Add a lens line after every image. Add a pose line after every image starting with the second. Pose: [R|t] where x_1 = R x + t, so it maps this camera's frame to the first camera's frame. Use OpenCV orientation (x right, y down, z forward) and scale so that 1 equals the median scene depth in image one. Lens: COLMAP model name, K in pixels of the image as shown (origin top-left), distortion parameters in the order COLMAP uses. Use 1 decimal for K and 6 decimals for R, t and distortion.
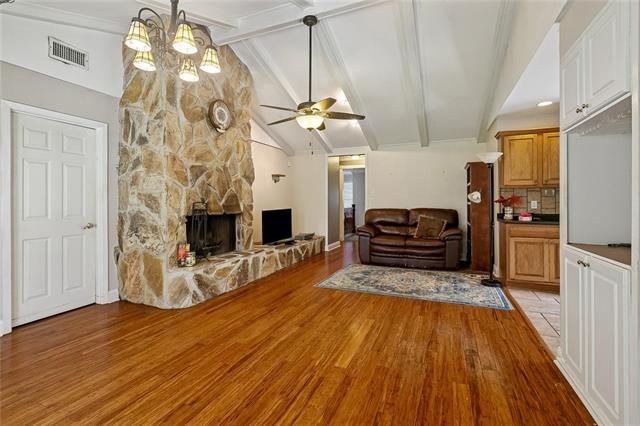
lens RADIAL K [[292.9, 0, 323.2], [0, 292.9, 202.5], [0, 0, 1]] dist [-0.001149, -0.000023]
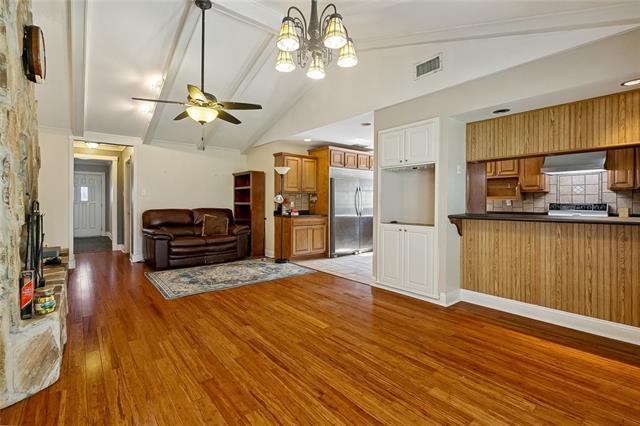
lens RADIAL K [[292.7, 0, 306.2], [0, 292.7, 206.8], [0, 0, 1]] dist [0.000235, 0.000170]
pose [[0.484046, -0.008178, 0.875004, -0.689333], [-0.002979, 0.999935, 0.010994, 0.002455], [-0.875037, -0.007928, 0.483991, 0.270370]]
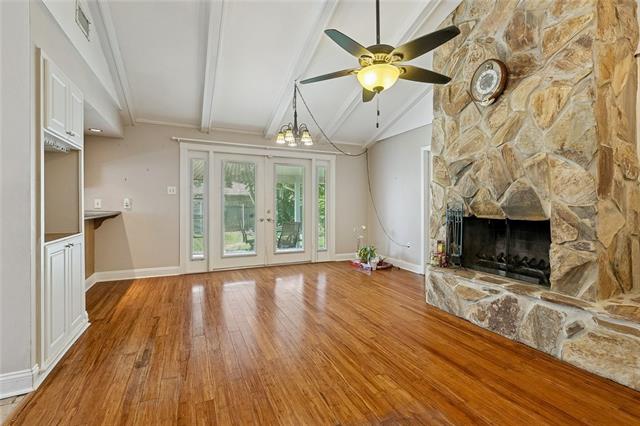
lens RADIAL K [[285.4, 0, 320.0], [0, 285.4, 213.0], [0, 0, 1]] dist [-0.000437, -0.000042]
pose [[-0.675410, 0.022885, -0.737087, 0.514524], [0.000031, 0.999519, 0.031004, 0.005018], [0.737443, 0.020918, -0.675086, 1.331741]]
